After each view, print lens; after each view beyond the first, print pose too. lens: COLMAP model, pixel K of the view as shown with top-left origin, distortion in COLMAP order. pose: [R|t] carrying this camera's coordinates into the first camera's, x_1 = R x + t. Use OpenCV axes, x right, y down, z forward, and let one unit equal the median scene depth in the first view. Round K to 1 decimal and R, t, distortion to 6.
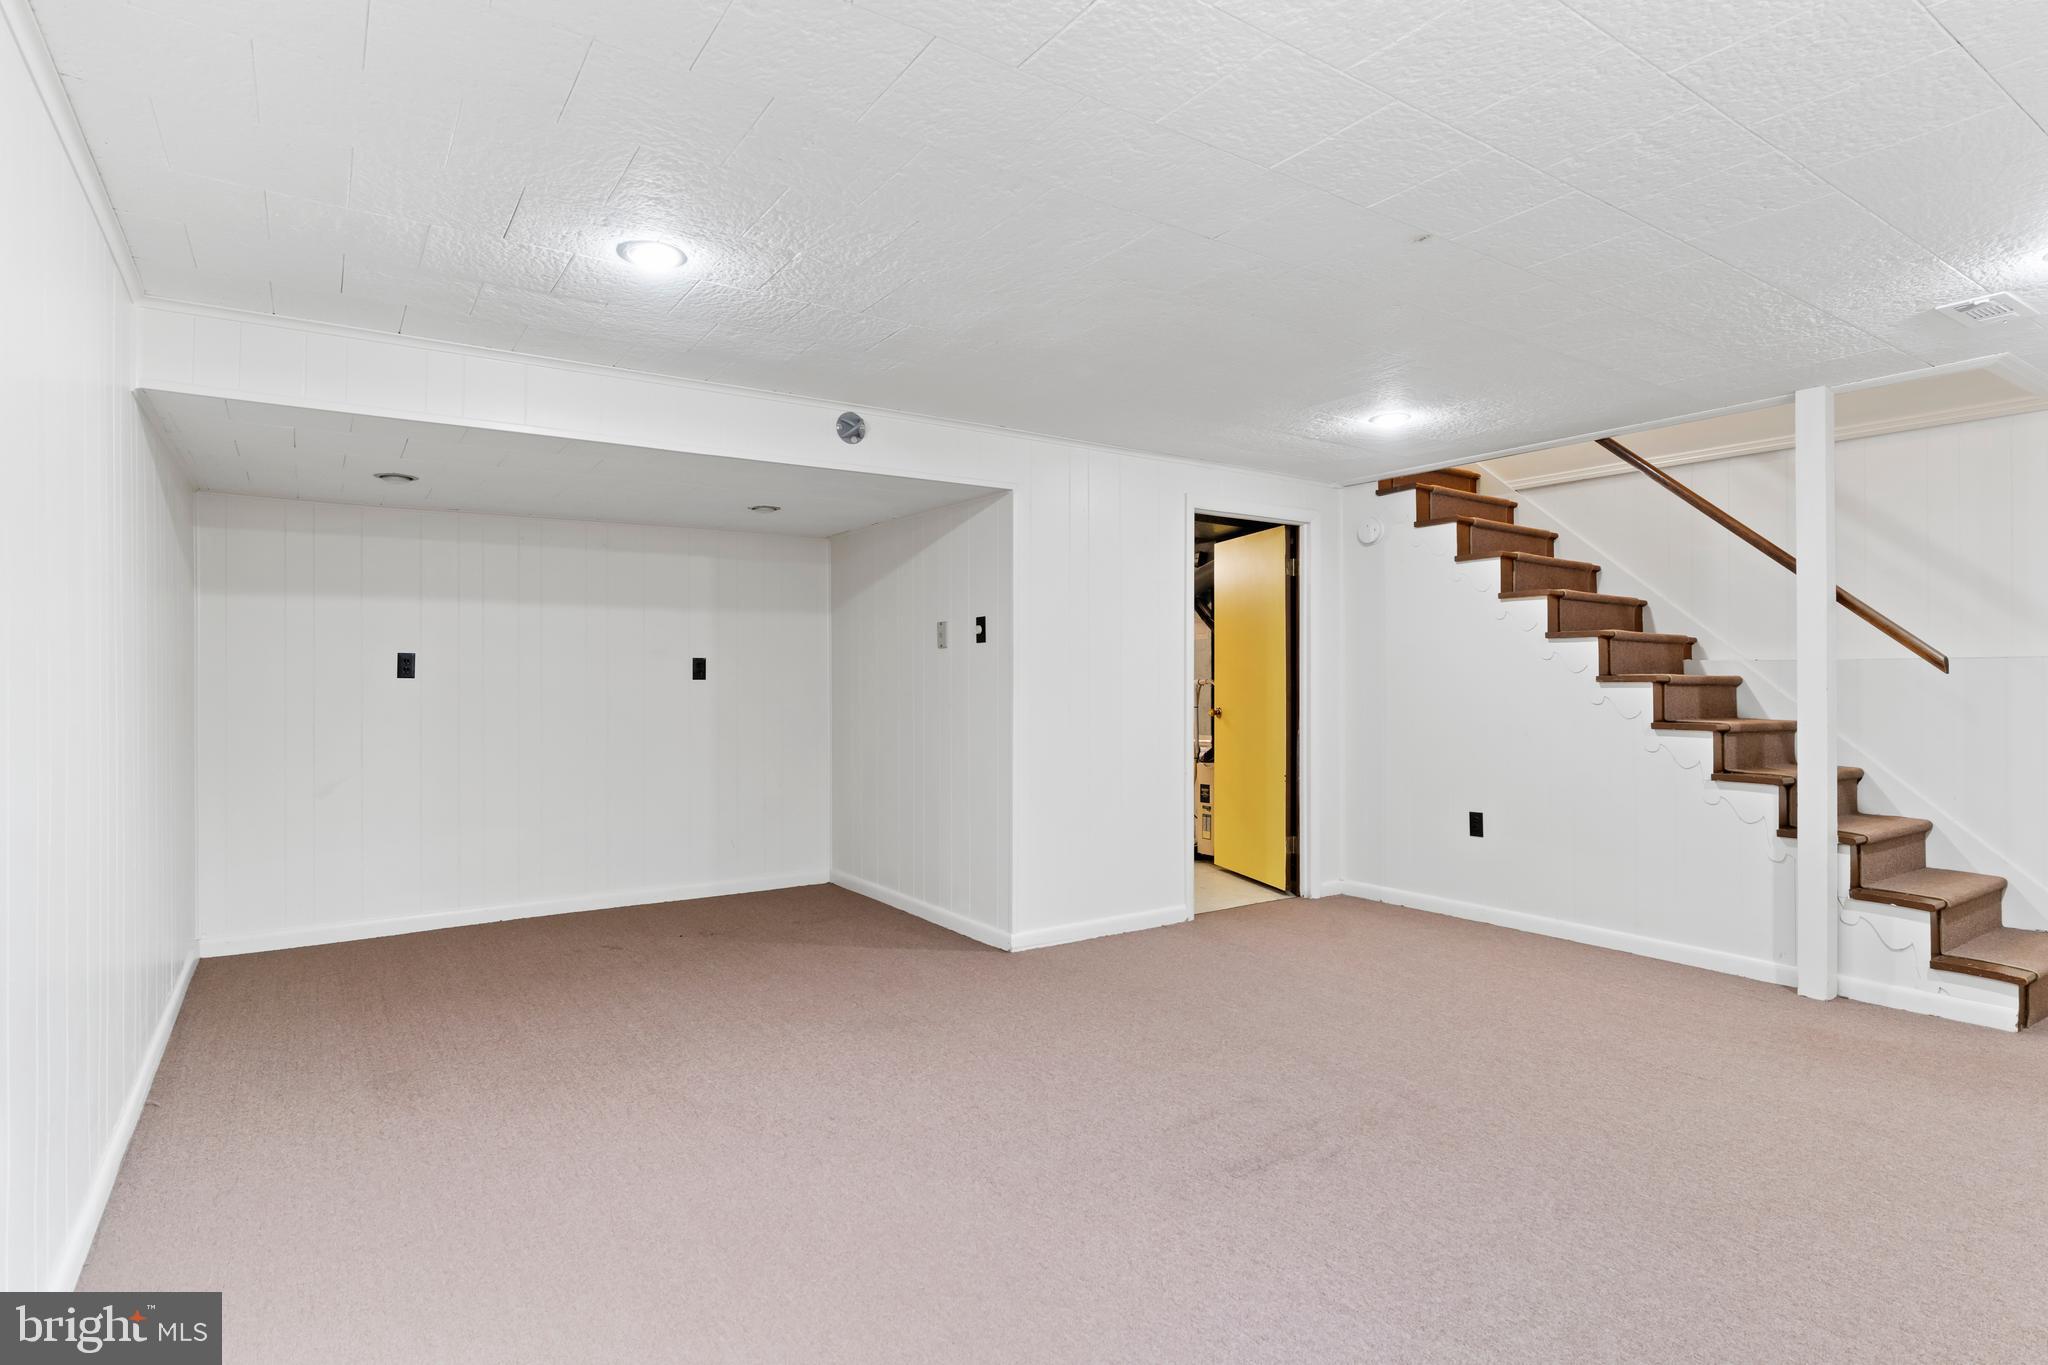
lens RADIAL K [[1052.4, 0, 1020.4], [0, 1052.4, 679.6], [0, 0, 1]] dist [-0.011069, 0.005483]
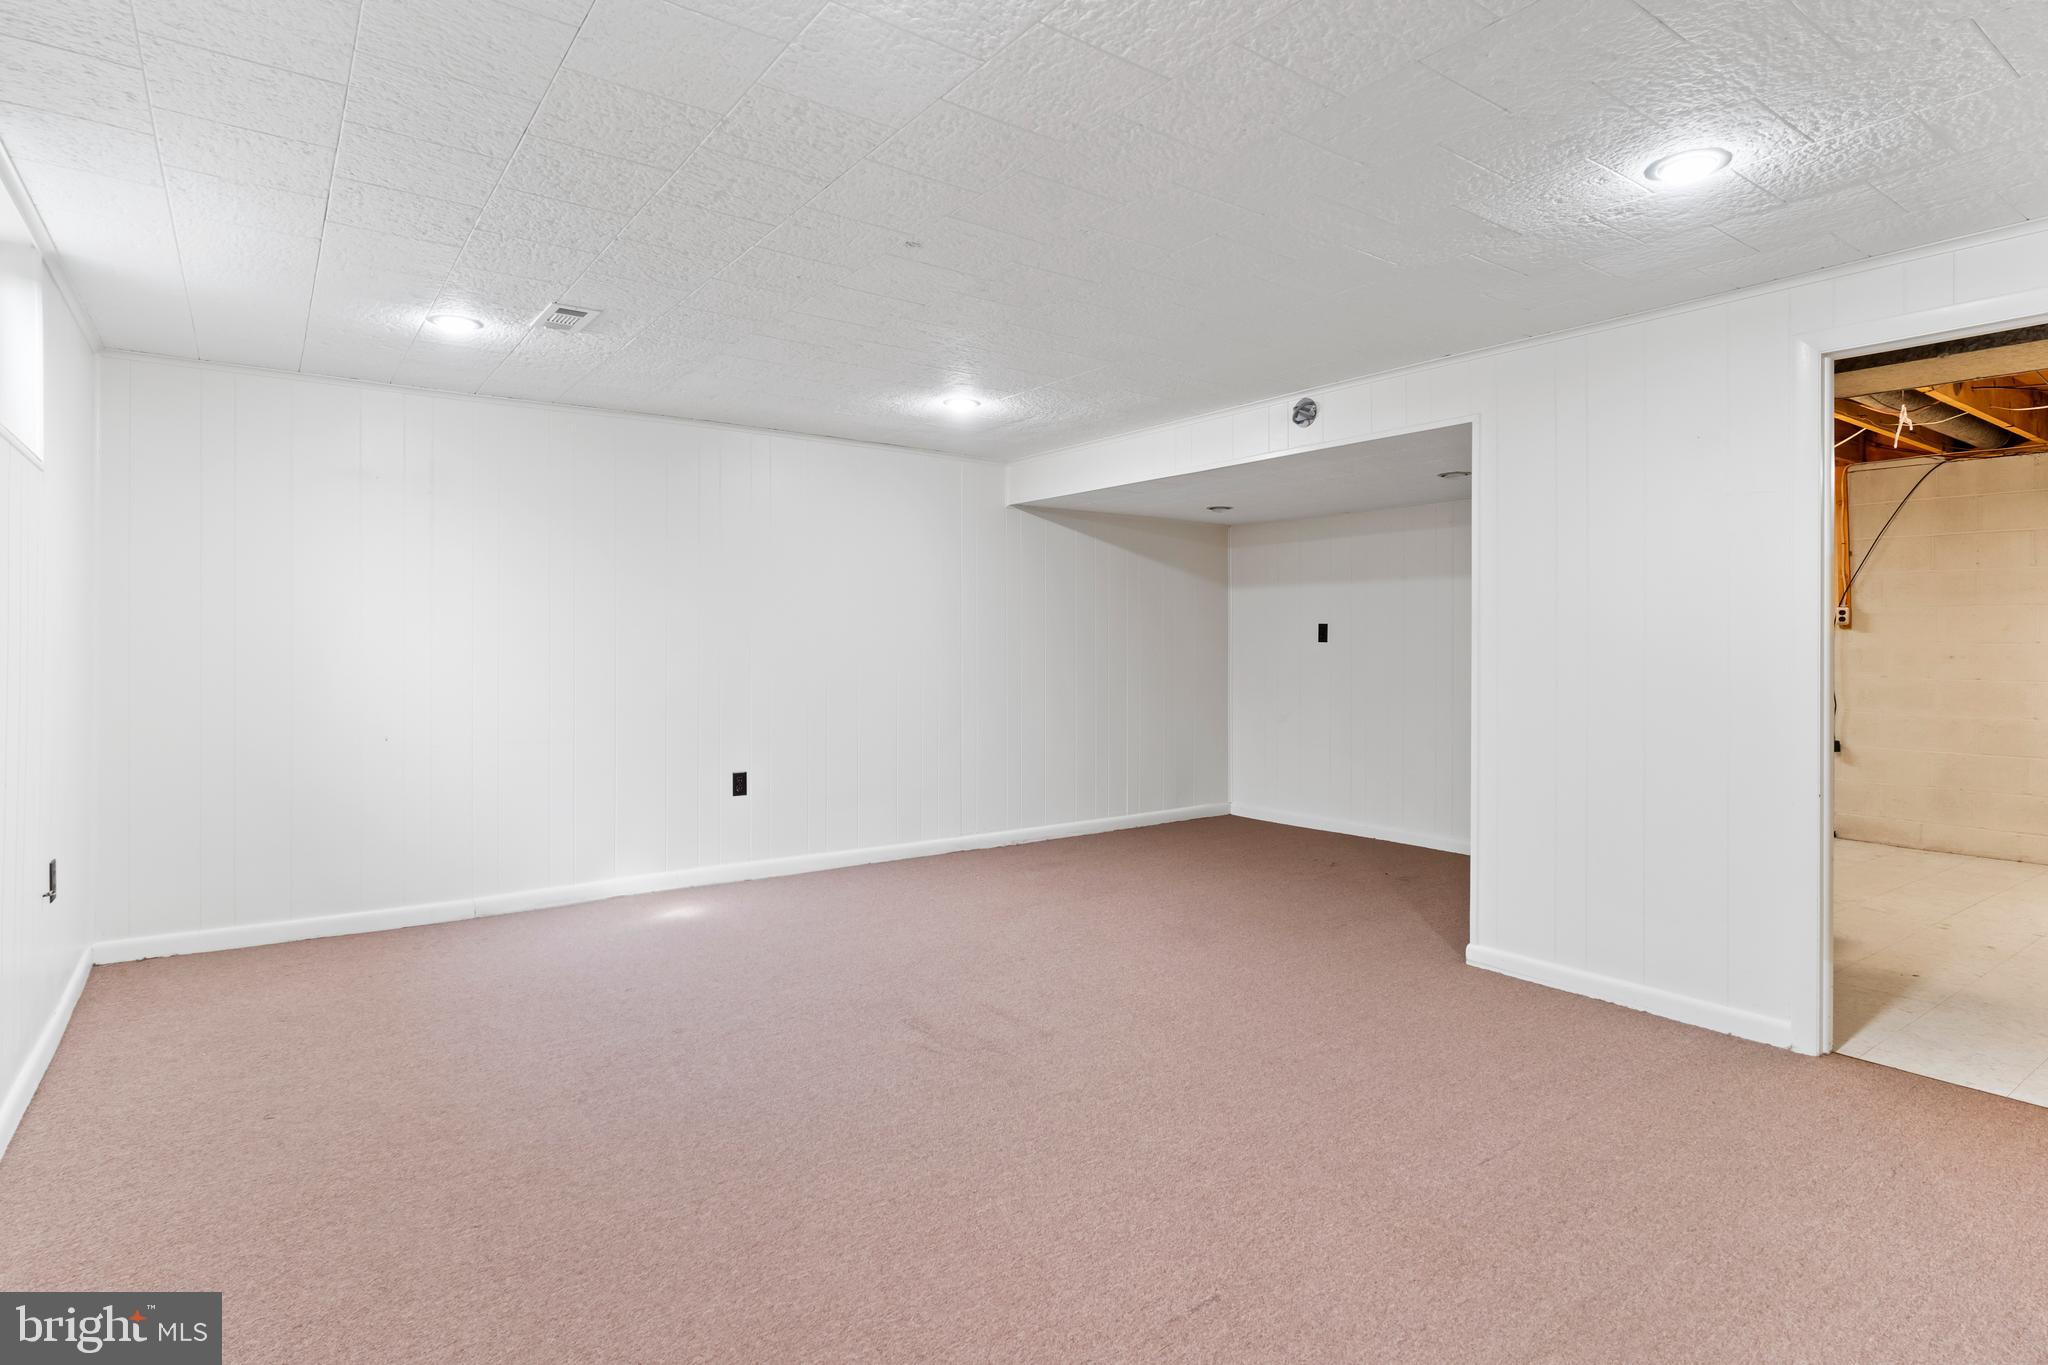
lens RADIAL K [[1052.4, 0, 981.9], [0, 1052.4, 638.7], [0, 0, 1]] dist [-0.011069, 0.005483]
pose [[0.012950, -0.000462, -0.999916, 0.919163], [-0.004588, 0.999989, -0.000521, -0.003200], [0.999906, 0.004594, 0.012948, 0.649957]]
